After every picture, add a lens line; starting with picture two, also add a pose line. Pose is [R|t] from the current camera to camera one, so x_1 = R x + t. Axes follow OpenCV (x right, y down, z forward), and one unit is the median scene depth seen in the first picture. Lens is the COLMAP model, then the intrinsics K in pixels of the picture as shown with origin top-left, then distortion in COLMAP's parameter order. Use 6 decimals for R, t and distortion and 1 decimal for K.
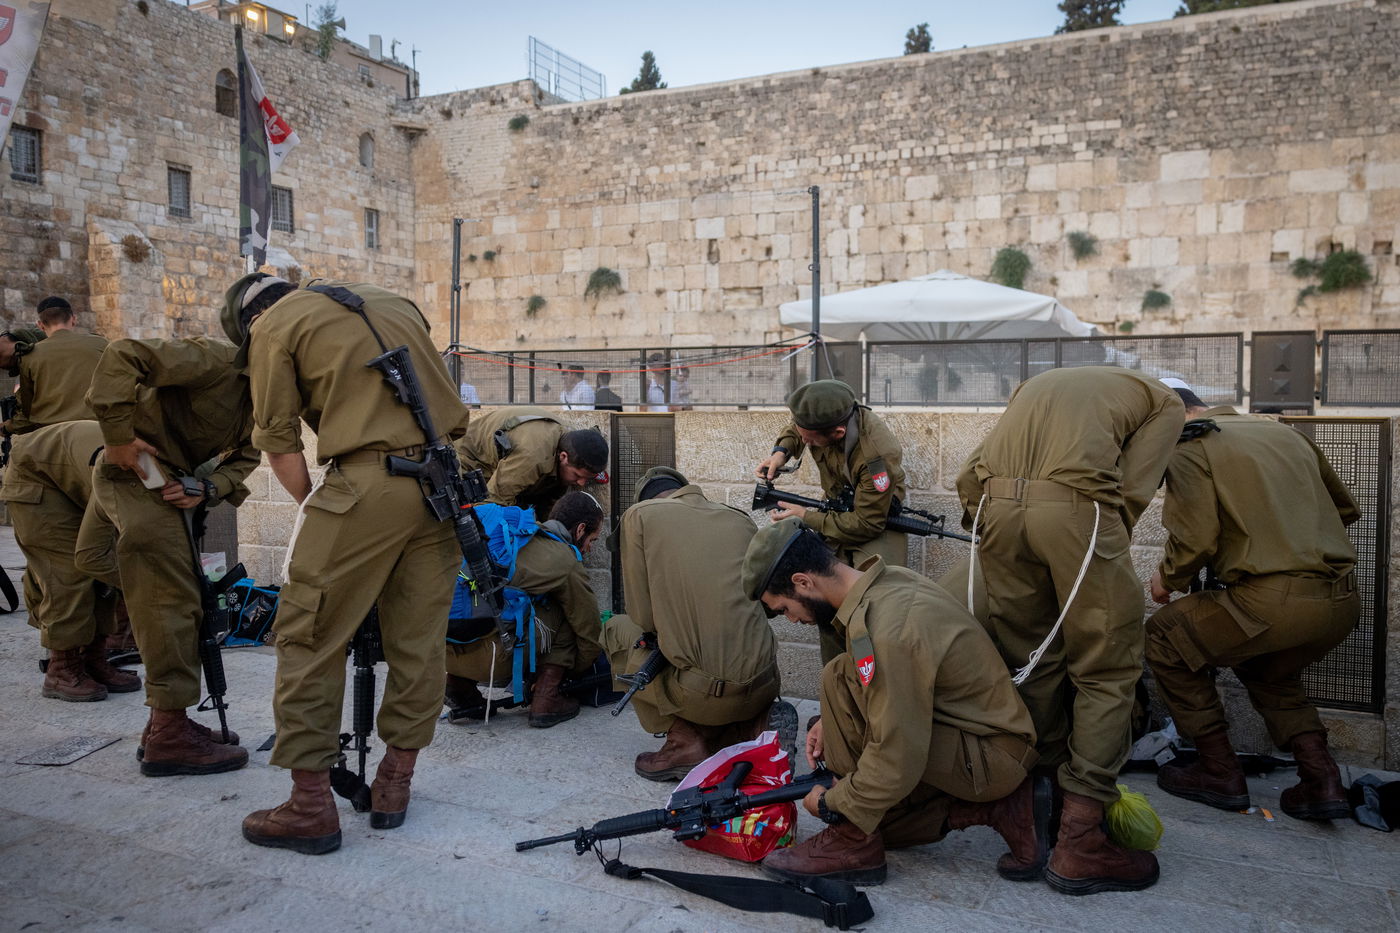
lens RADIAL K [[1073.0, 0, 749.7], [0, 1073.0, 454.0], [0, 0, 1]] dist [-0.000114, 0.002526]
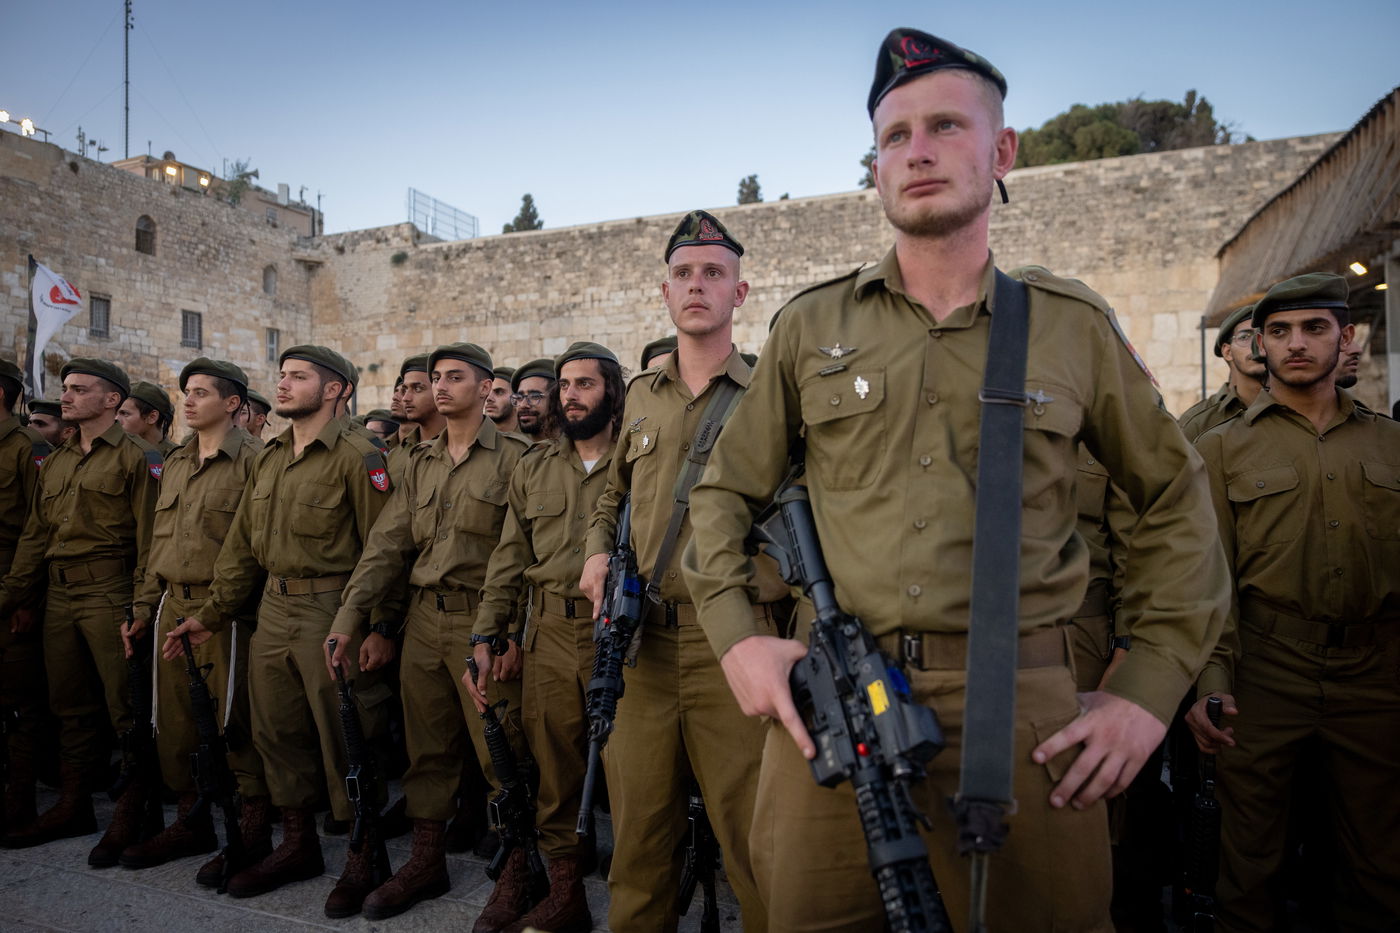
lens RADIAL K [[972.0, 0, 683.2], [0, 972.0, 445.4], [0, 0, 1]] dist [0.006169, 0.007429]
pose [[0.999348, -0.003406, 0.035947, 0.073044], [0.006847, 0.995352, -0.096060, 0.005359], [-0.035453, 0.096244, 0.994726, -0.080285]]
